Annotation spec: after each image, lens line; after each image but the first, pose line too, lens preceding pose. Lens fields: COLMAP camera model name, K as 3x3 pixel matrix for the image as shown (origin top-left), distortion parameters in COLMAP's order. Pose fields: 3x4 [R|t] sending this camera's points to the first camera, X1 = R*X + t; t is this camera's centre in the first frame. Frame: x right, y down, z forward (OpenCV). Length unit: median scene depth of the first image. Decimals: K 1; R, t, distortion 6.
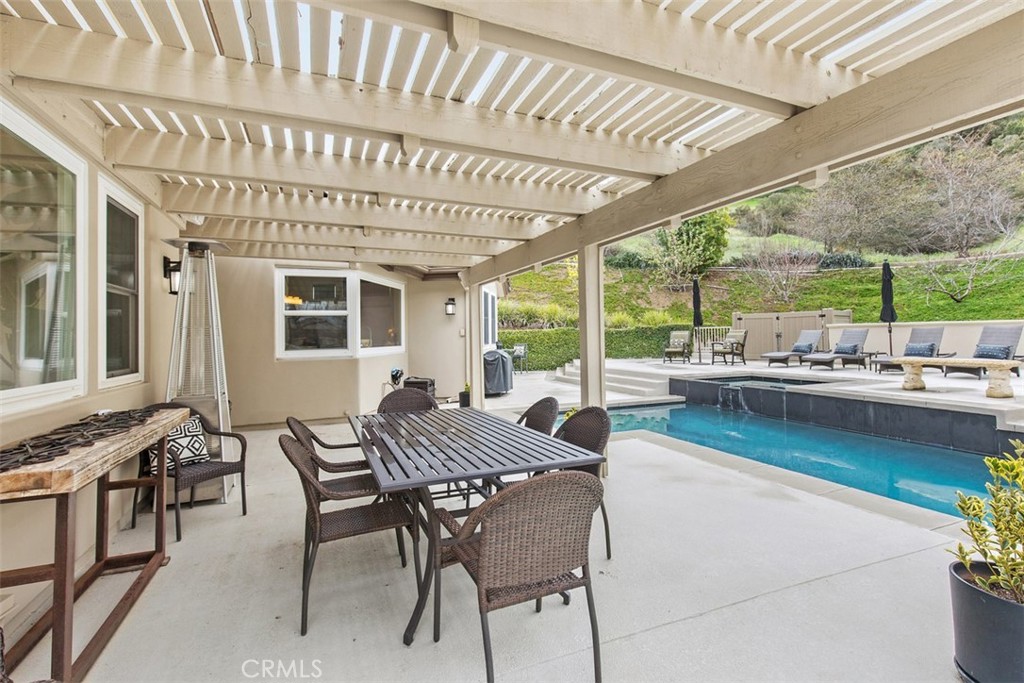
lens RADIAL K [[460.1, 0, 507.6], [0, 460.1, 346.3], [0, 0, 1]] dist [-0.001609, 0.000503]
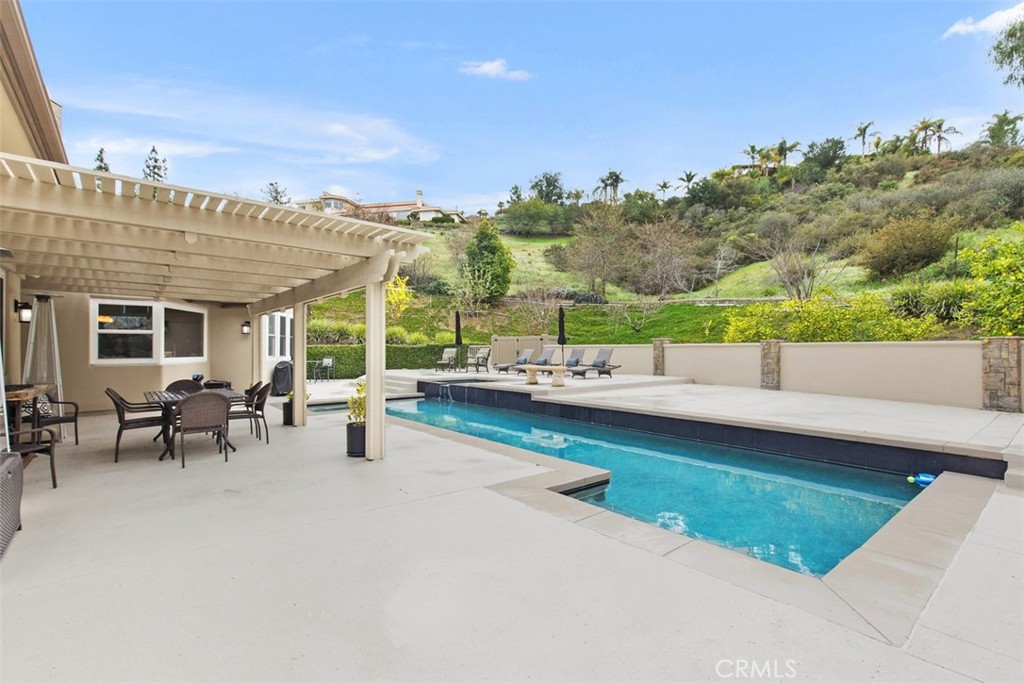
lens RADIAL K [[460.1, 0, 507.6], [0, 460.1, 346.3], [0, 0, 1]] dist [-0.001609, 0.000503]
pose [[0.955302, 0.015900, 0.295202, 0.189834], [-0.006404, 0.999431, -0.033108, 0.006451], [-0.295561, 0.029737, 0.954861, -0.456181]]
